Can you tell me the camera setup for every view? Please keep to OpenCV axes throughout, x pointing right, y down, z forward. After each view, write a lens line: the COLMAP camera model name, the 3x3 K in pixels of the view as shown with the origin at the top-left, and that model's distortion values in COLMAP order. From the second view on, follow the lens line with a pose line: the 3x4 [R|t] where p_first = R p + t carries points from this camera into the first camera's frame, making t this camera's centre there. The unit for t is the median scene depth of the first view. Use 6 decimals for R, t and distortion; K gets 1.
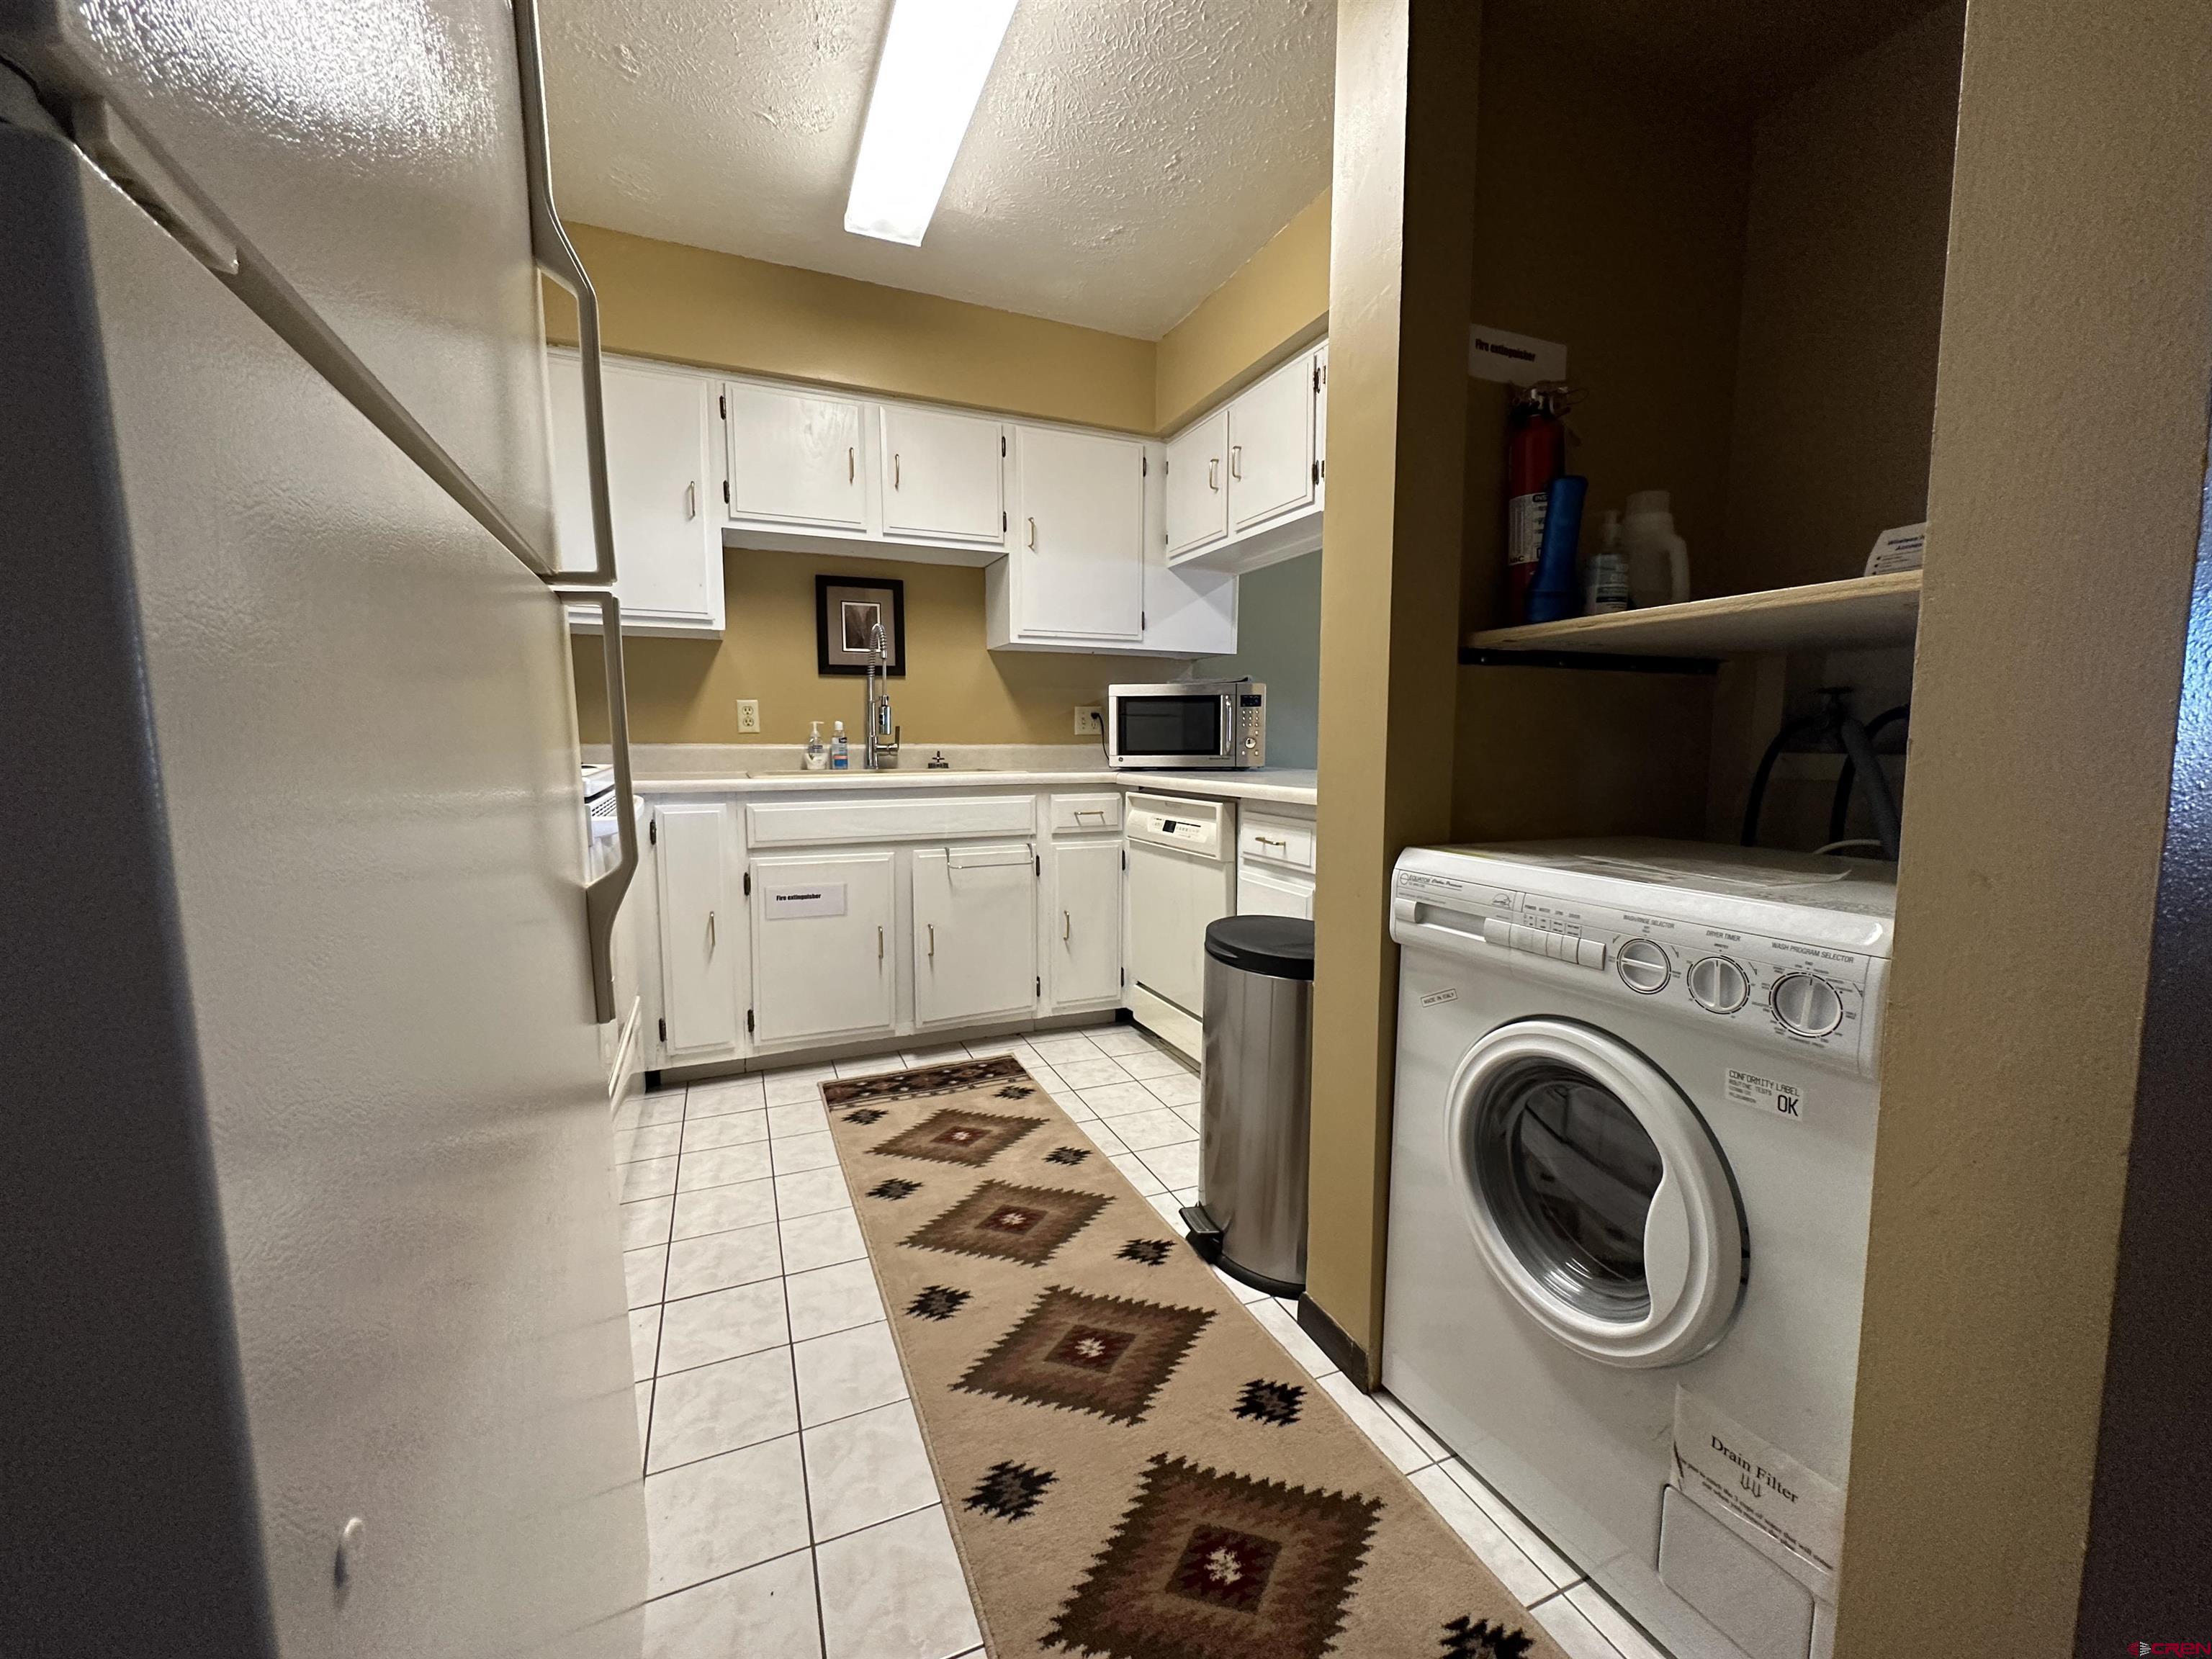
lens RADIAL K [[885.1, 0, 1106.7], [0, 885.1, 835.1], [0, 0, 1]] dist [-0.001896, -0.000530]
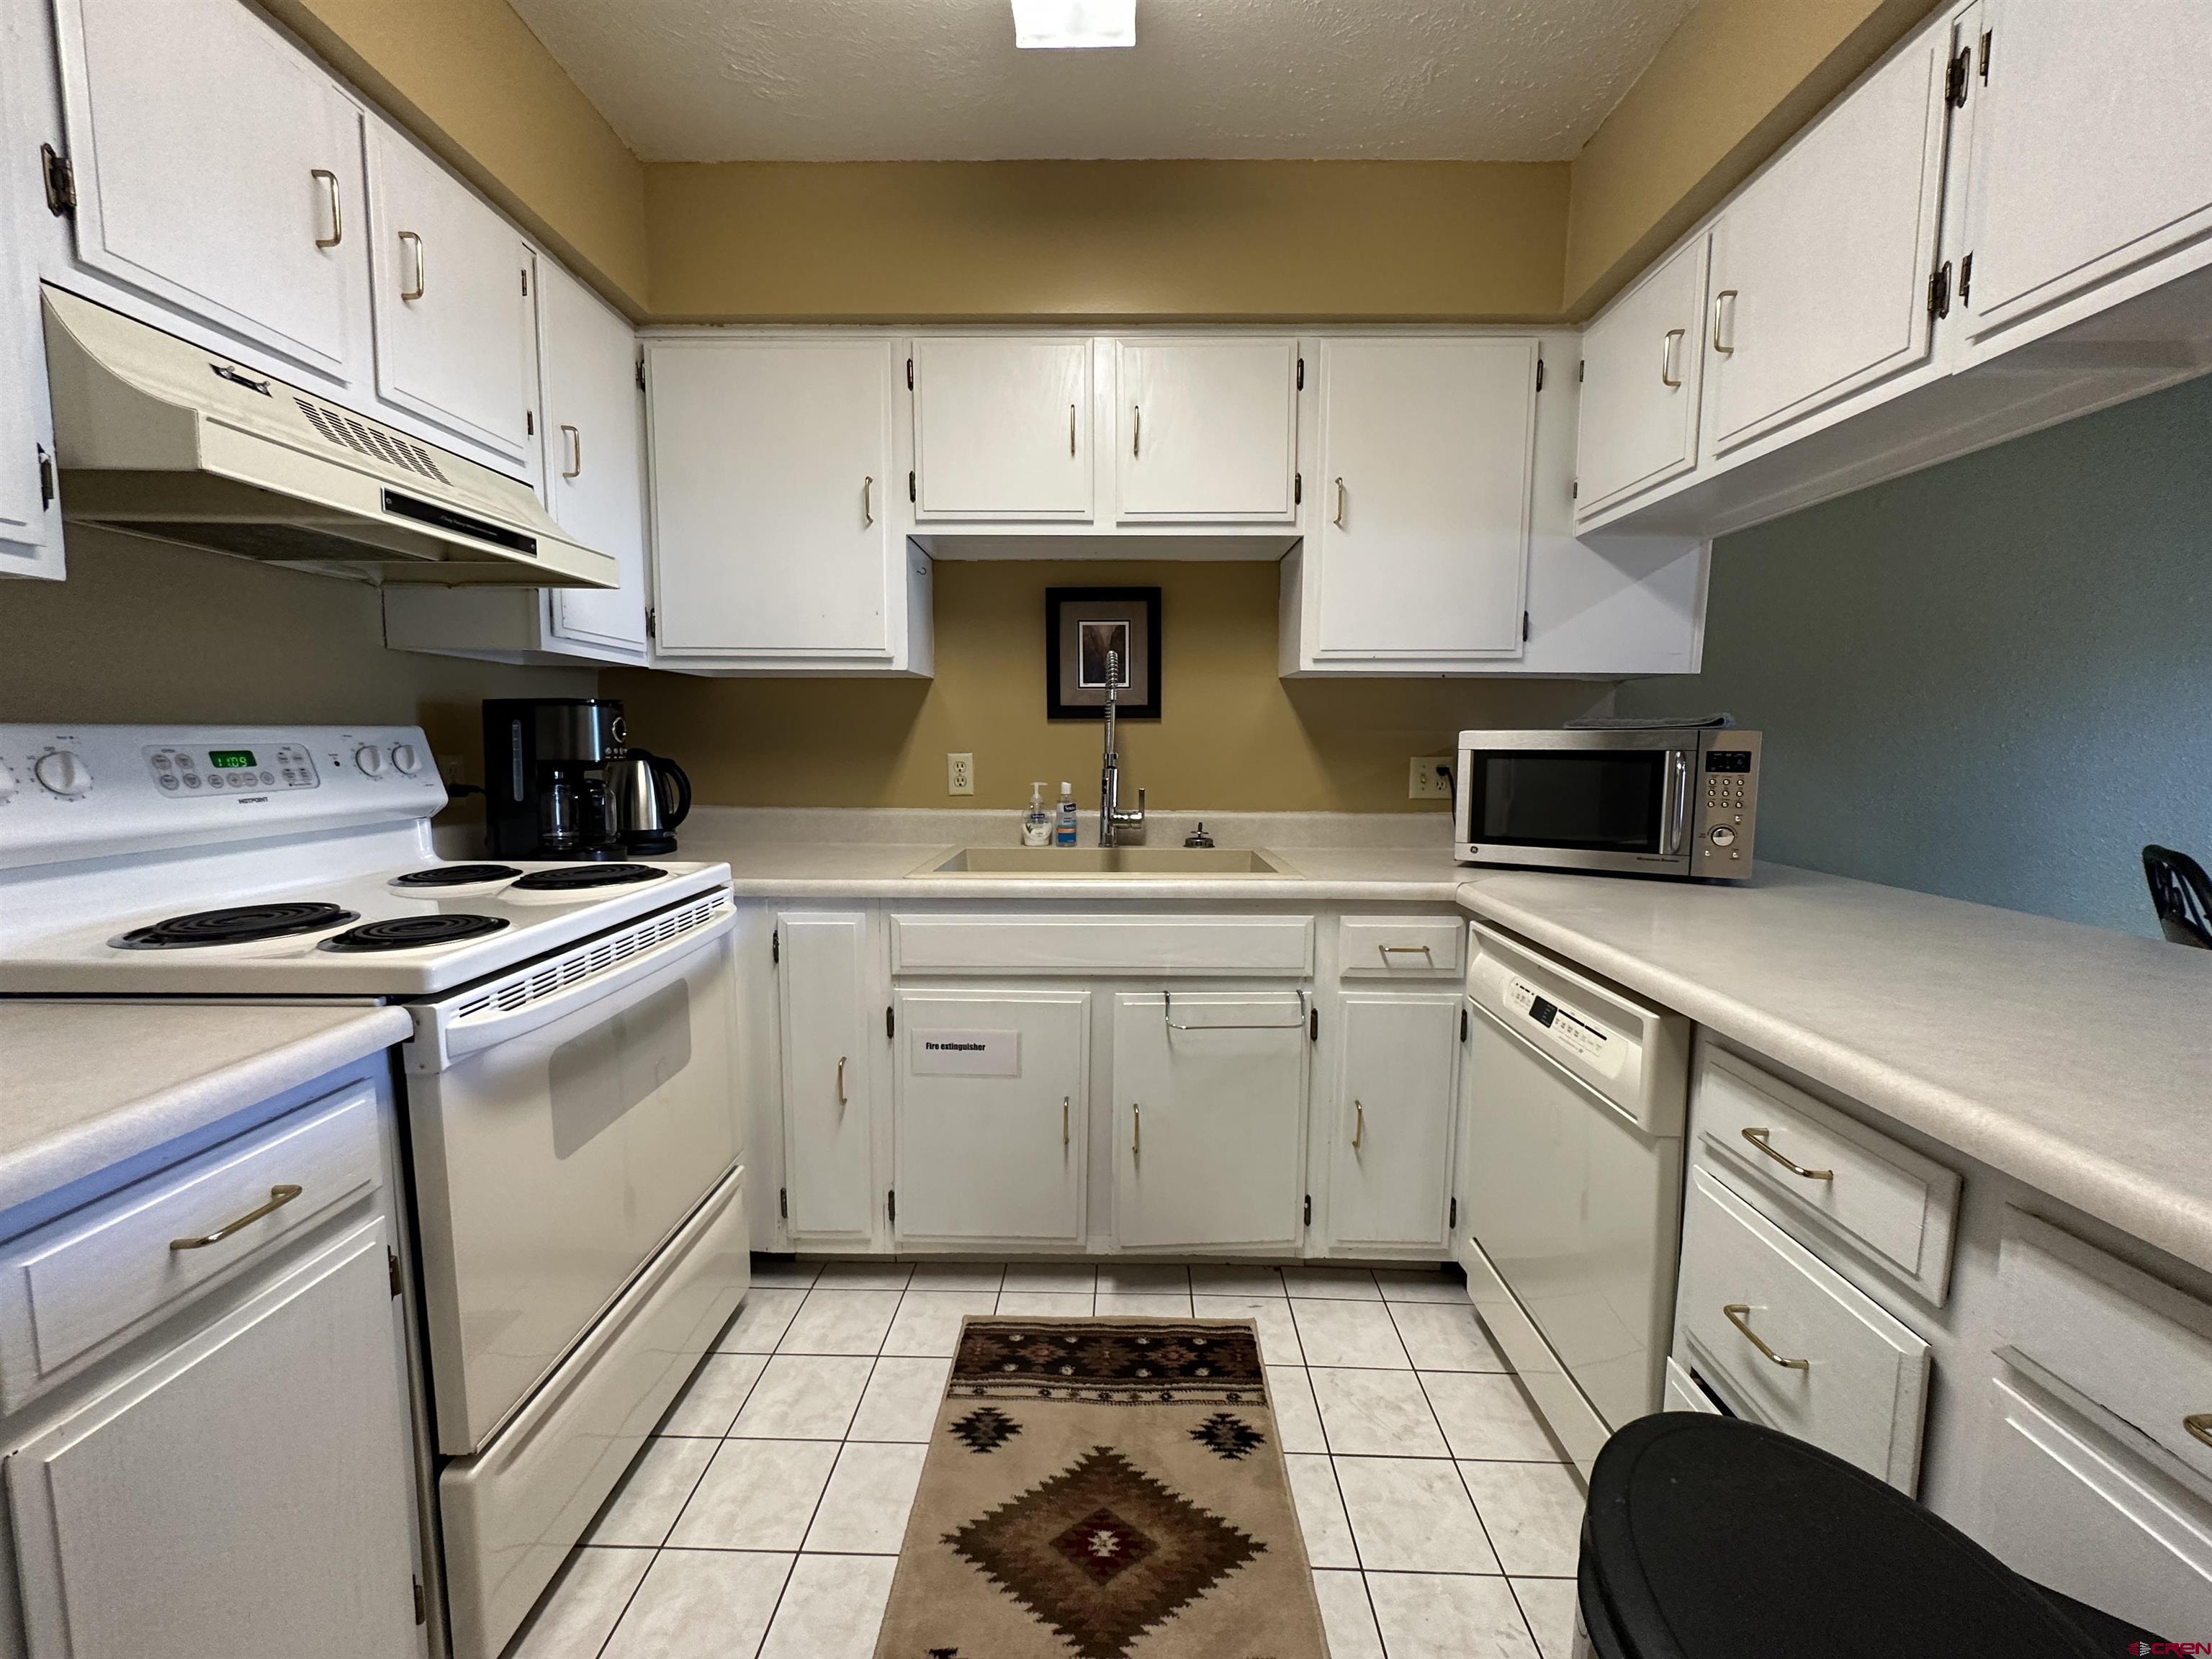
lens RADIAL K [[885.1, 0, 1108.7], [0, 885.1, 830.8], [0, 0, 1]] dist [-0.001896, -0.000530]
pose [[0.909782, 0.047334, -0.412379, 0.043504], [-0.048626, 0.998790, 0.007365, -0.103306], [0.412229, 0.013352, 0.910982, 0.365791]]
